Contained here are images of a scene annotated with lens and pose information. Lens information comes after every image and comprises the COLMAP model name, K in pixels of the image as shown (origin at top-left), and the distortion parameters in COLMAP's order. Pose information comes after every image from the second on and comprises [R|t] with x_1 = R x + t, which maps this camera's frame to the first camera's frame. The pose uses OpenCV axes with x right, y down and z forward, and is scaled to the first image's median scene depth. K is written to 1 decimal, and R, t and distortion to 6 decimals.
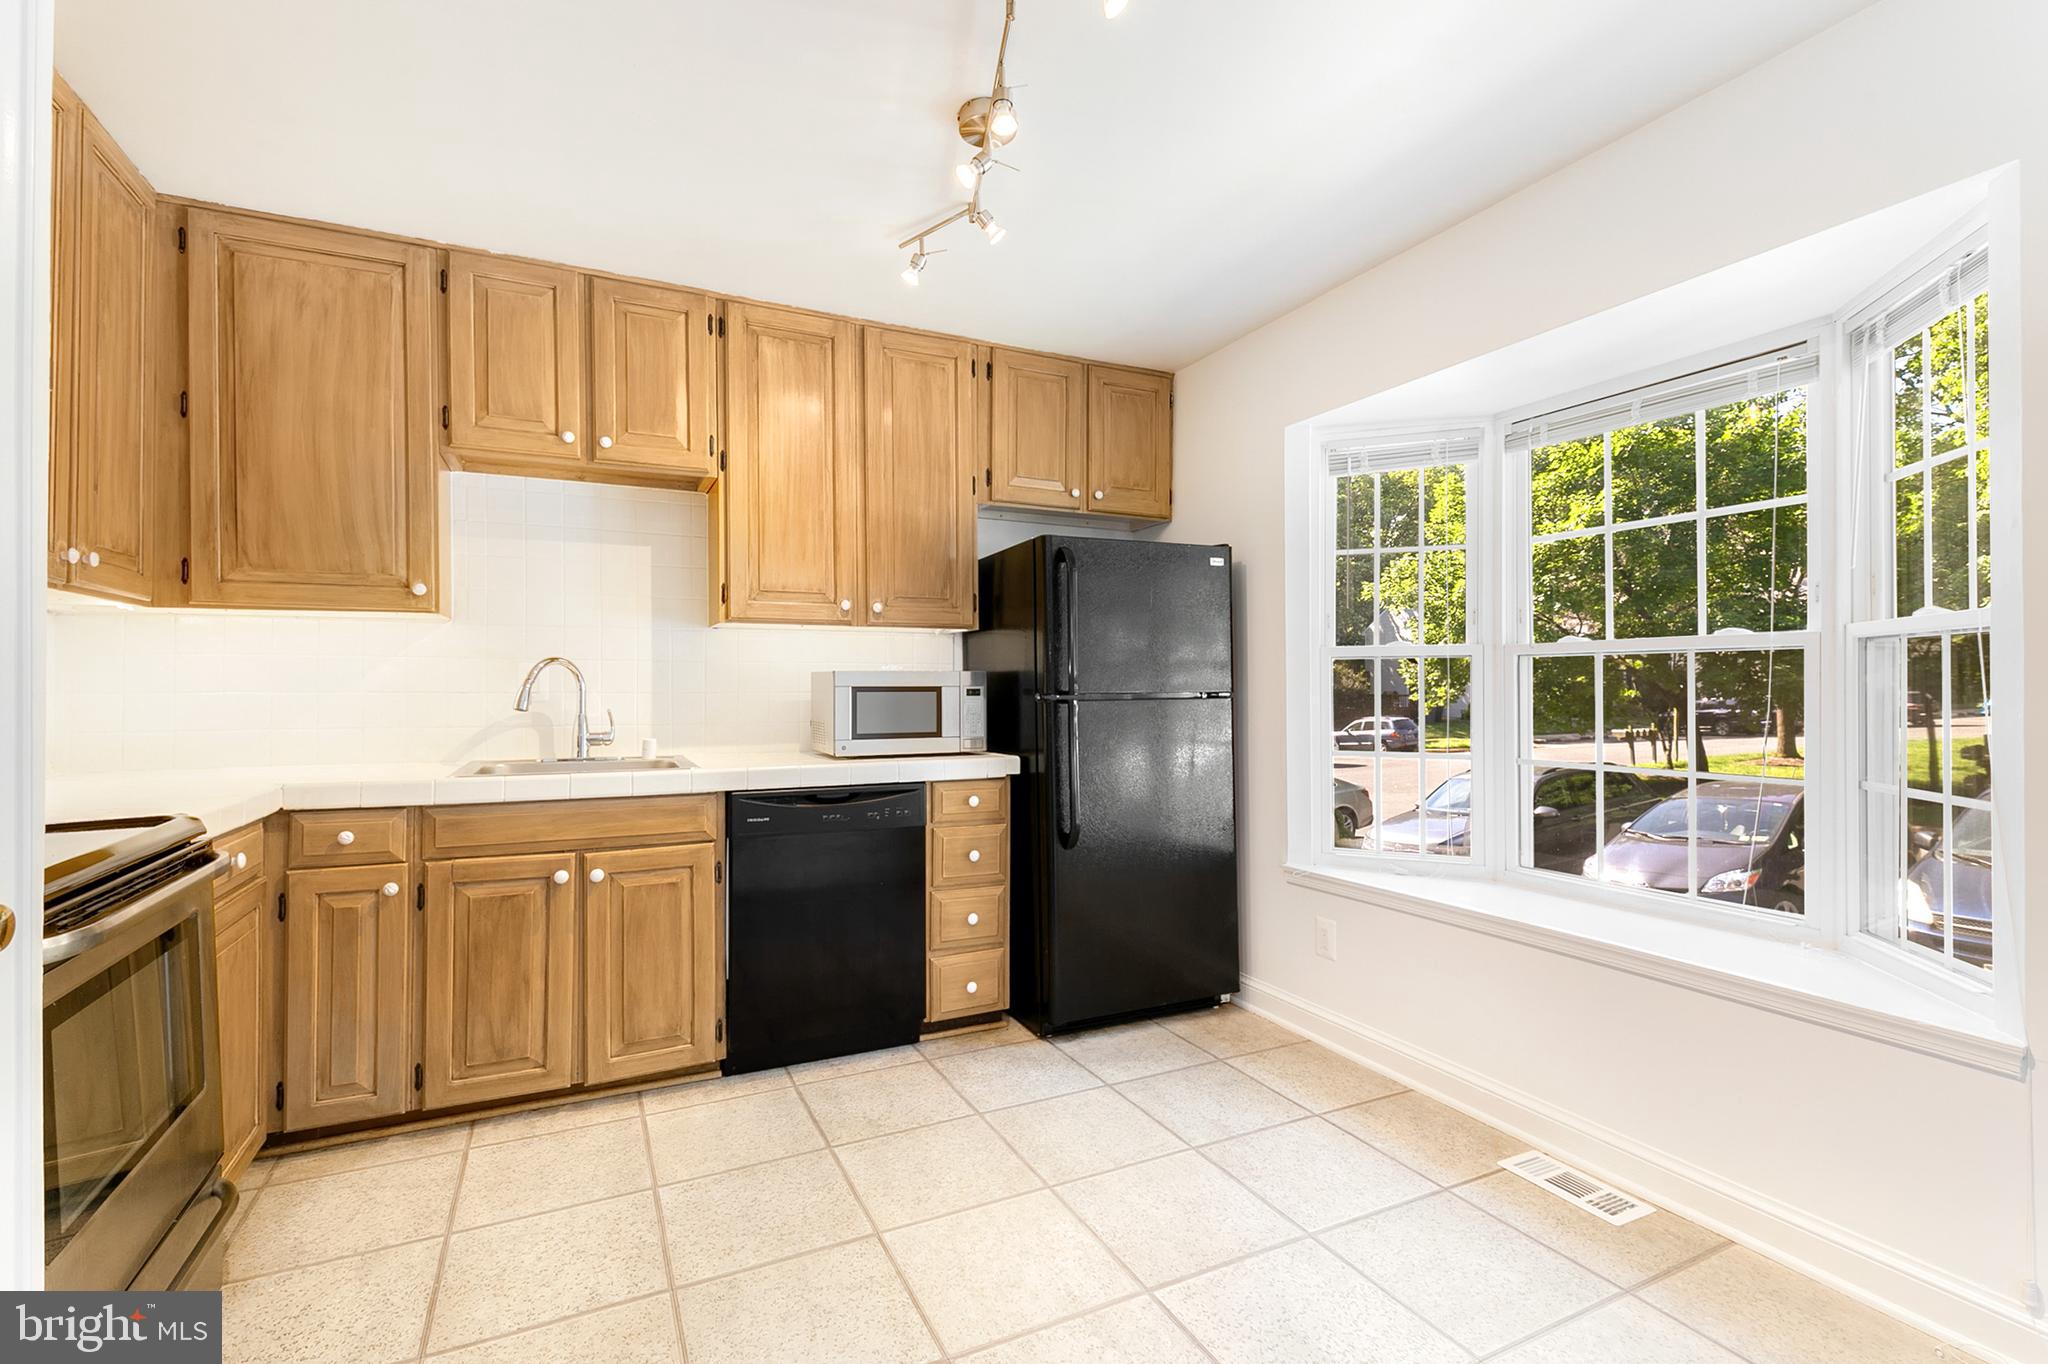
lens RADIAL K [[950.3, 0, 1024.0], [0, 950.3, 682.0], [0, 0, 1]] dist [0.020428, -0.000265]
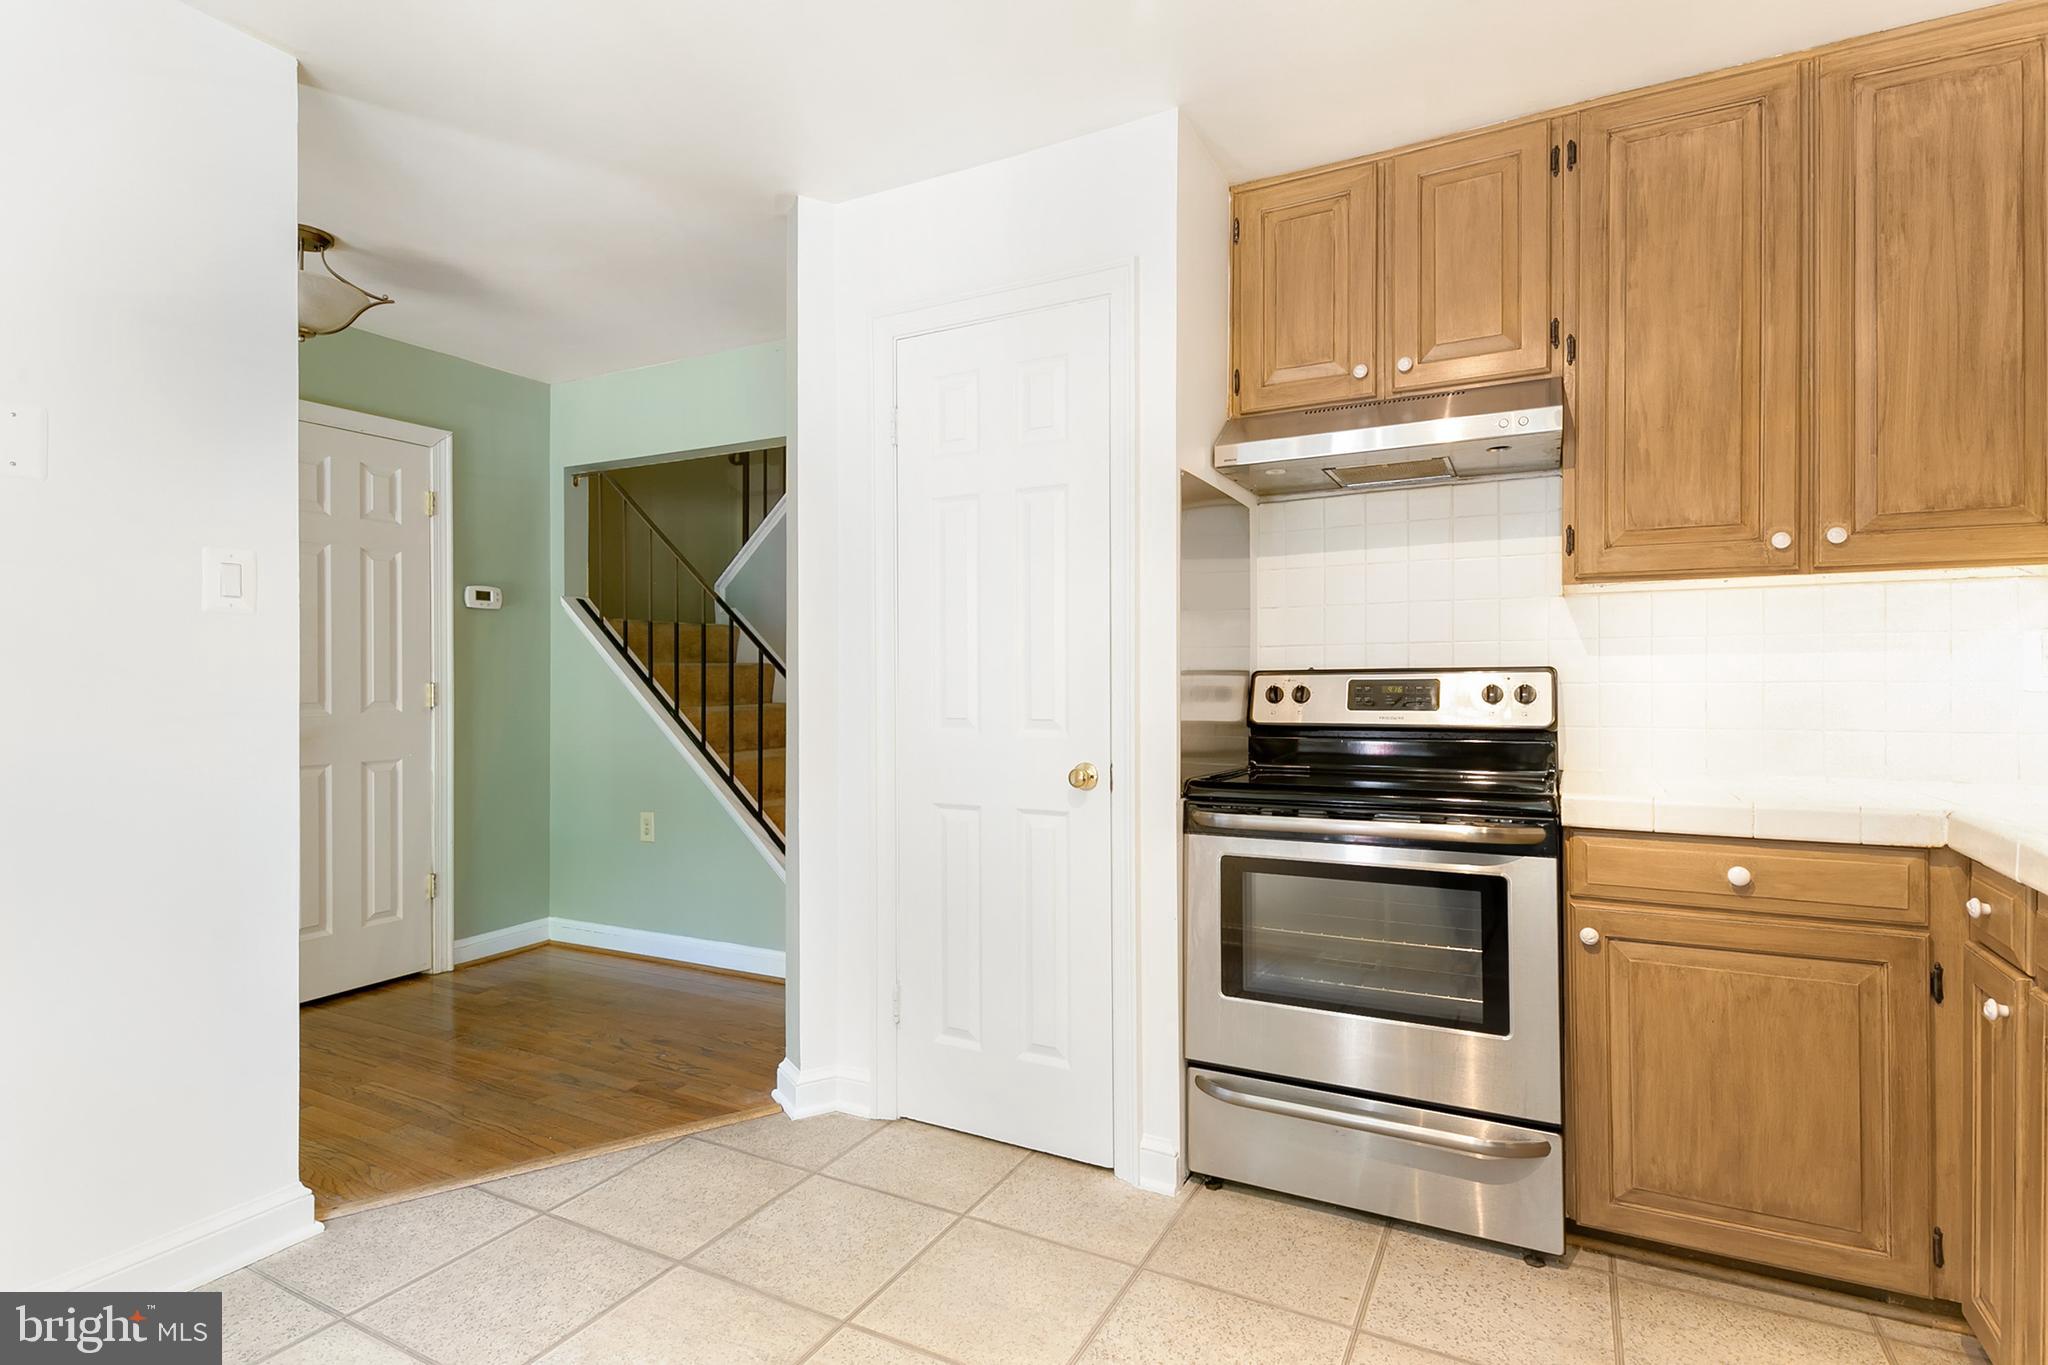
lens RADIAL K [[950.3, 0, 1024.0], [0, 950.3, 682.5], [0, 0, 1]] dist [0.020428, -0.000265]
pose [[0.799578, 0.002598, 0.600557, -0.091964], [0.001737, 0.999976, -0.006638, -0.005850], [-0.600560, 0.006350, 0.799555, 0.174039]]
